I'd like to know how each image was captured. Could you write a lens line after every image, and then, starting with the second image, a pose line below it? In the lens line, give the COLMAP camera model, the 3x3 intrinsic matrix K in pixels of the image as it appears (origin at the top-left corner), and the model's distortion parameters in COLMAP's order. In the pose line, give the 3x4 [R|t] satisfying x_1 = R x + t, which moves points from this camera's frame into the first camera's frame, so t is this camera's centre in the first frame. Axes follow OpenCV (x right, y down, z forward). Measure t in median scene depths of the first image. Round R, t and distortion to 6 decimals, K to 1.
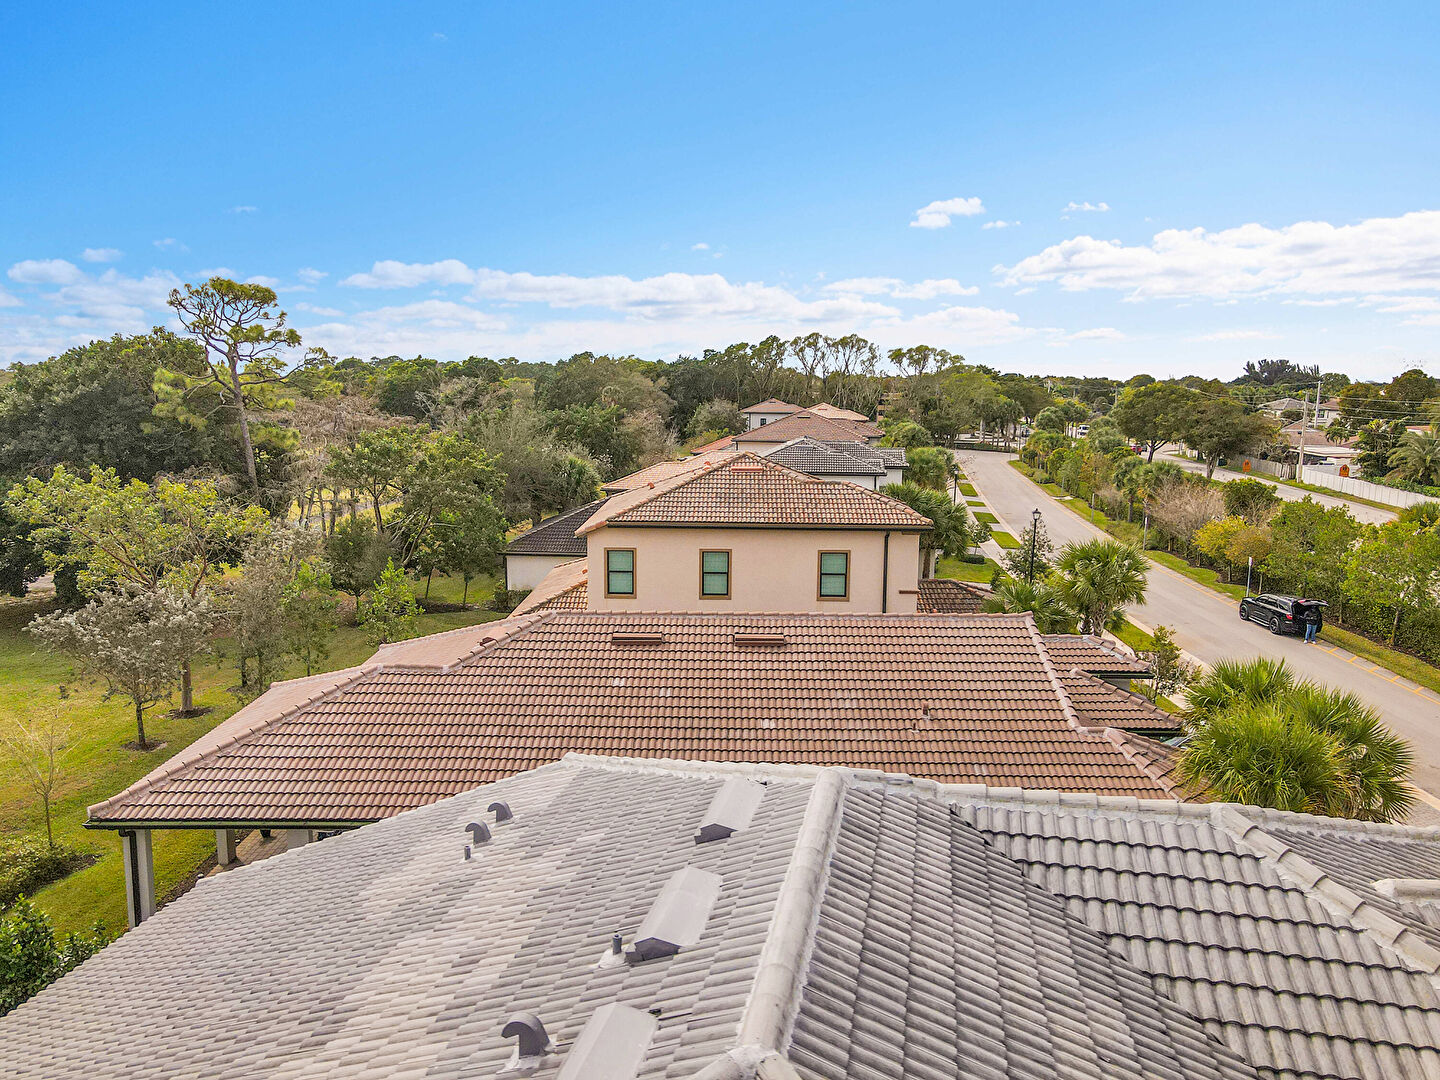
lens RADIAL K [[1041.8, 0, 718.1], [0, 1041.8, 538.6], [0, 0, 1]] dist [-0.007984, 0.060345]
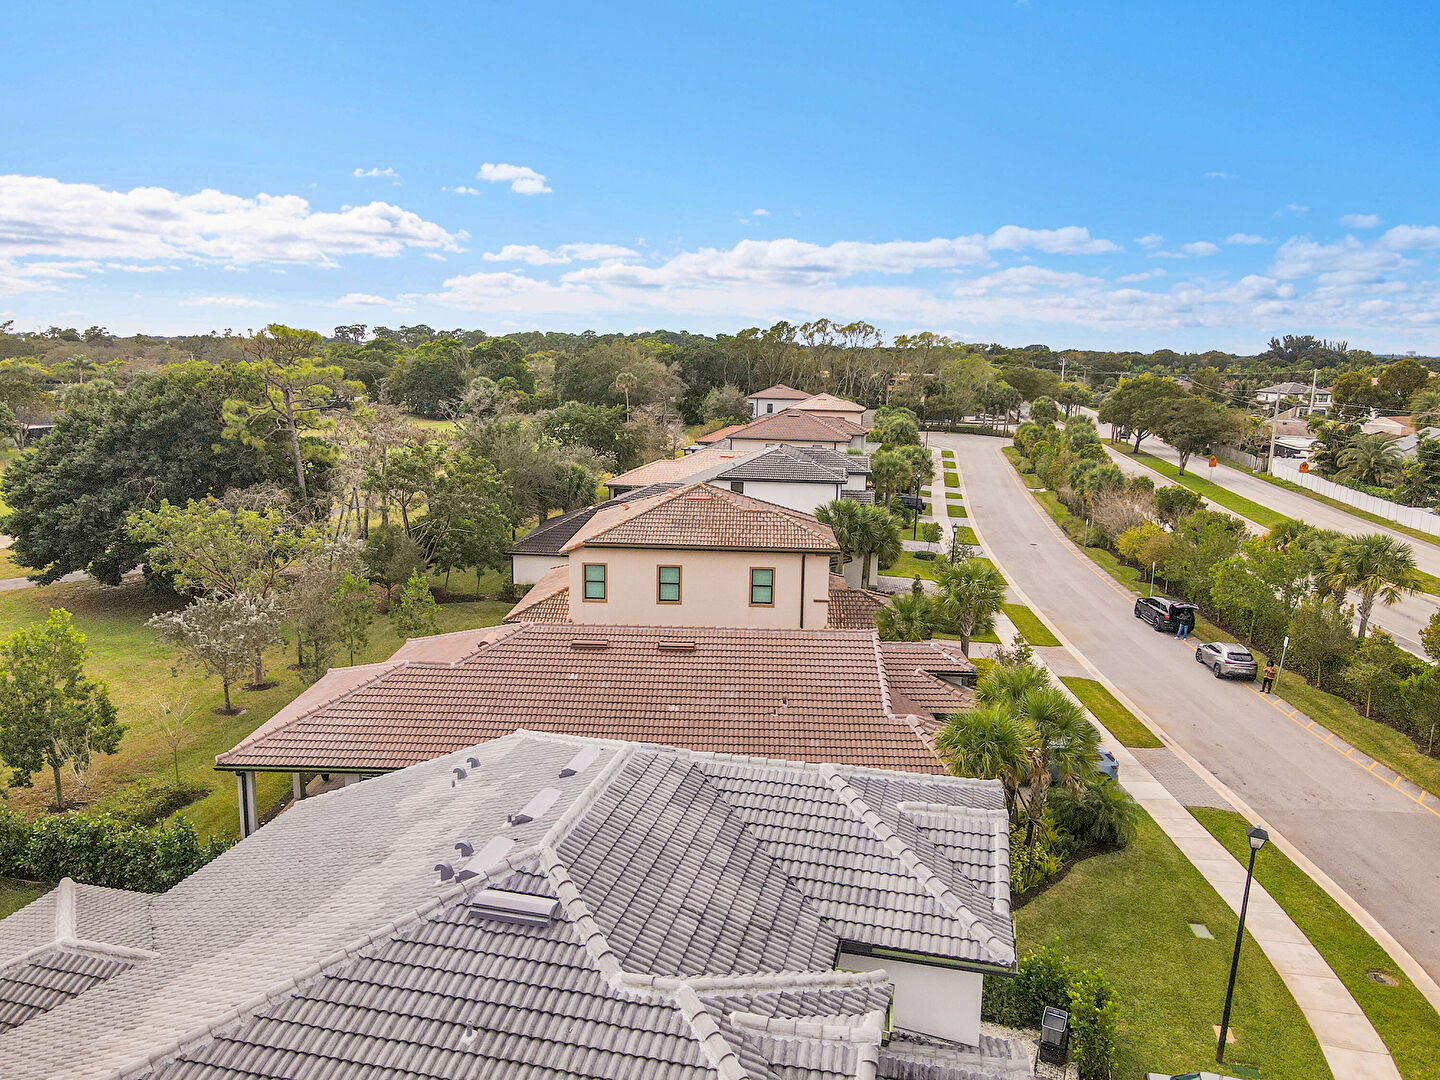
lens RADIAL K [[1041.8, 0, 718.1], [0, 1041.8, 538.6], [0, 0, 1]] dist [-0.007984, 0.060345]
pose [[0.999630, 0.012932, -0.023924, 0.084573], [-0.012142, 0.999386, 0.032869, -0.062953], [0.024334, -0.032566, 0.999173, -0.259008]]
